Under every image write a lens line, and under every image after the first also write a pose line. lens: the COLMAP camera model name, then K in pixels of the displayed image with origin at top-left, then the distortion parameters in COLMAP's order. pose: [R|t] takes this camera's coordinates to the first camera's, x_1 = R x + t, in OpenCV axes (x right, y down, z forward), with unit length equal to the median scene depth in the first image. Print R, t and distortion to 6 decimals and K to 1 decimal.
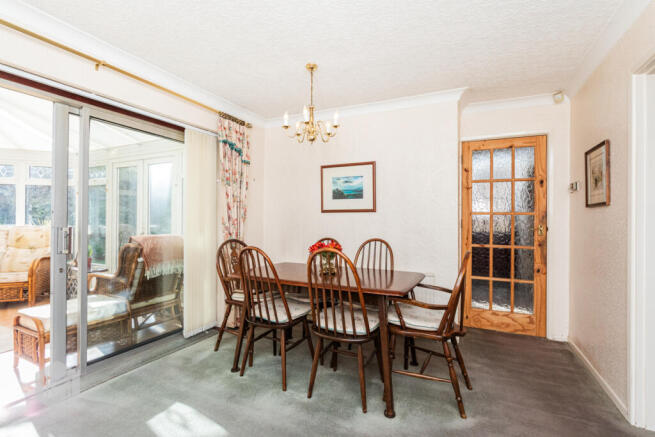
lens RADIAL K [[317.2, 0, 325.9], [0, 317.2, 218.3], [0, 0, 1]] dist [-0.003062, -0.000239]
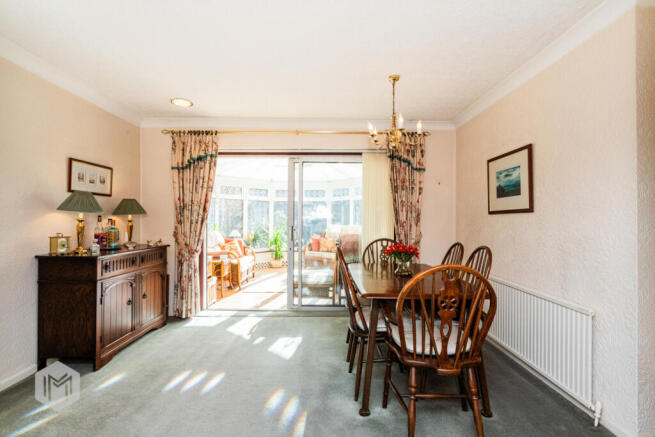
lens RADIAL K [[317.2, 0, 326.8], [0, 317.2, 219.2], [0, 0, 1]] dist [-0.003062, -0.000239]
pose [[0.439558, -0.006340, -0.898192, 0.606132], [-0.002018, 0.999966, -0.008046, 0.003127], [0.898212, 0.005349, 0.439530, 0.248086]]
